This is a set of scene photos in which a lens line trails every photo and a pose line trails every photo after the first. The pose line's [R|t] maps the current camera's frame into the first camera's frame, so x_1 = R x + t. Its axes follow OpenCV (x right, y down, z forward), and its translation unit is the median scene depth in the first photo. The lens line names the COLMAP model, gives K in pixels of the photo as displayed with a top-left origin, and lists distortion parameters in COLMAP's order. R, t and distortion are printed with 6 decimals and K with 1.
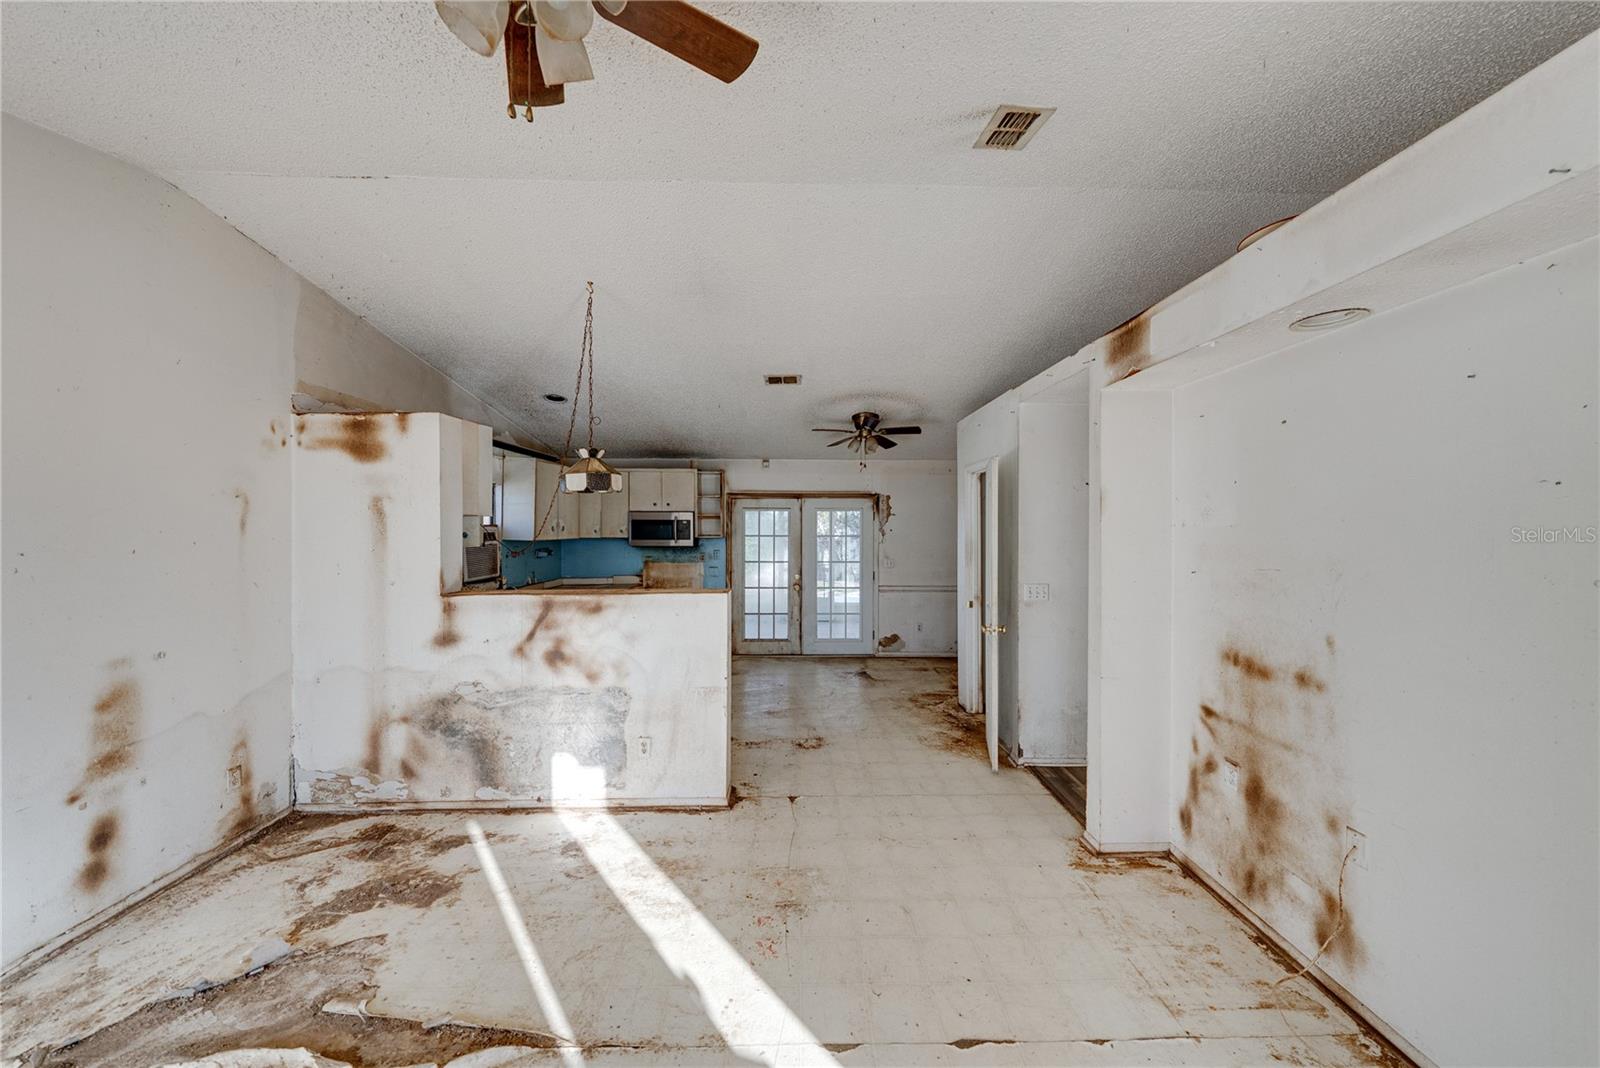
lens RADIAL K [[564.5, 0, 801.2], [0, 564.5, 532.9], [0, 0, 1]] dist [-0.002540, 0.000362]
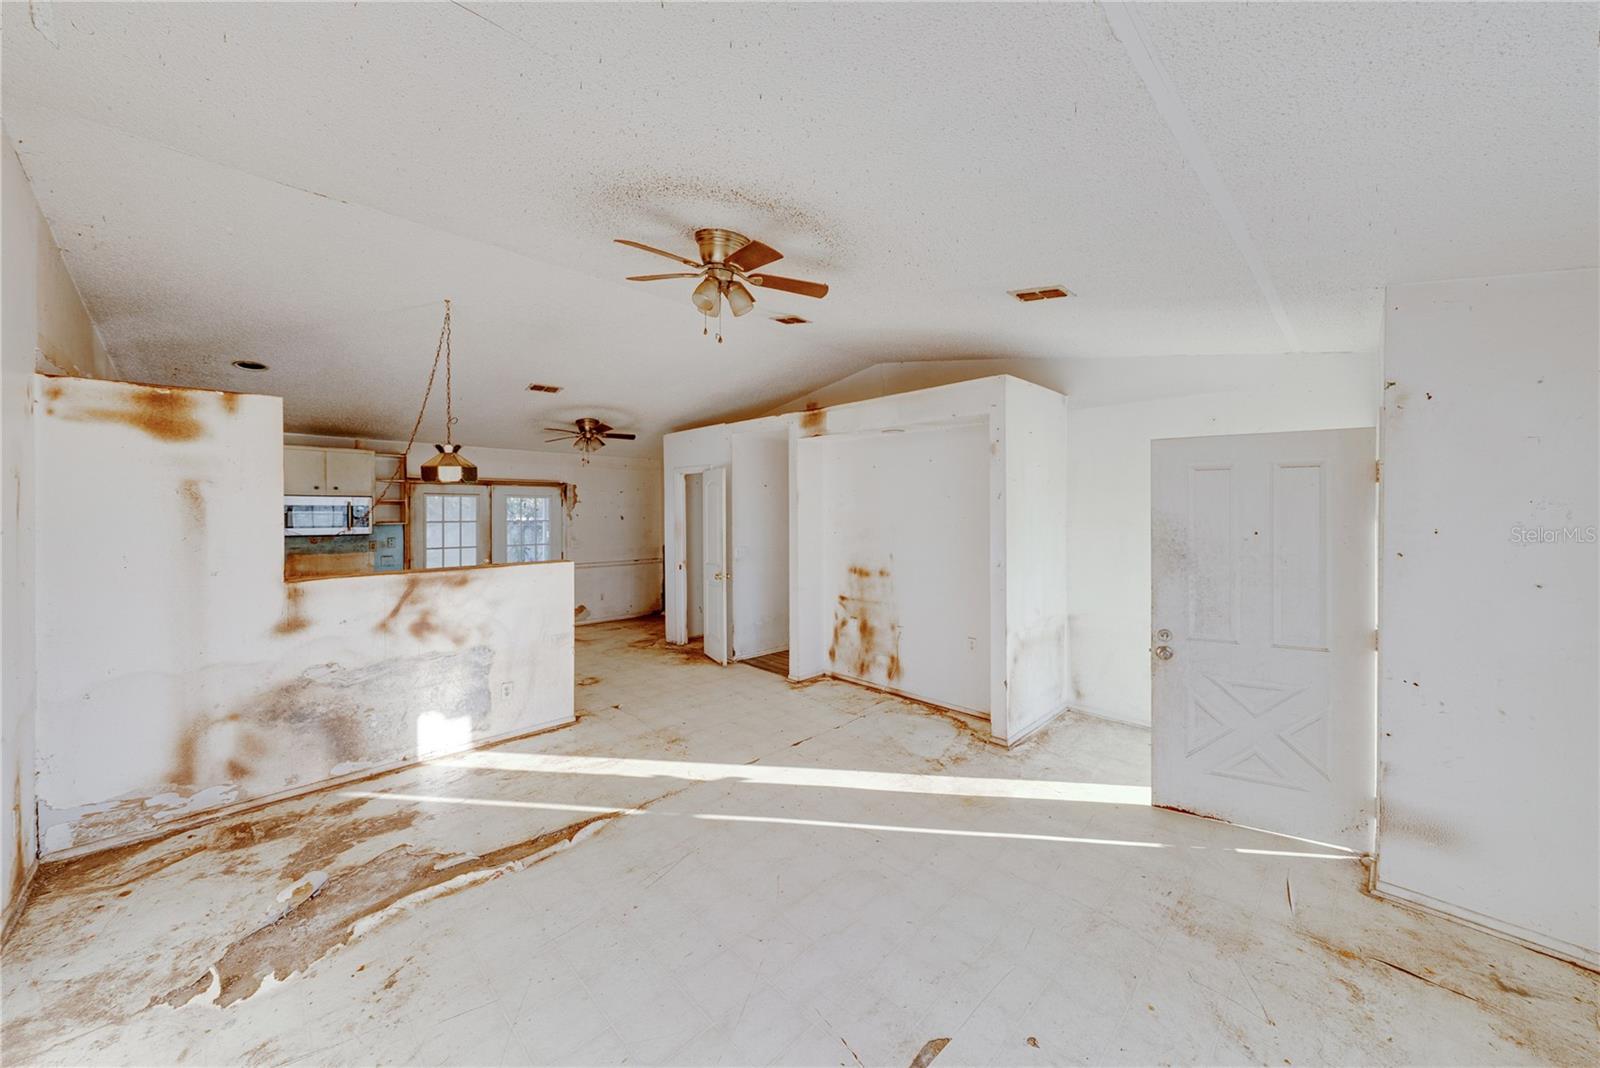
lens RADIAL K [[569.2, 0, 808.4], [0, 569.2, 518.6], [0, 0, 1]] dist [-0.002210, 0.000196]
pose [[0.720978, -0.011460, 0.692863, -0.666488], [0.011786, 0.999921, 0.004274, 0.006186], [-0.692857, 0.005085, 0.721057, -0.356751]]
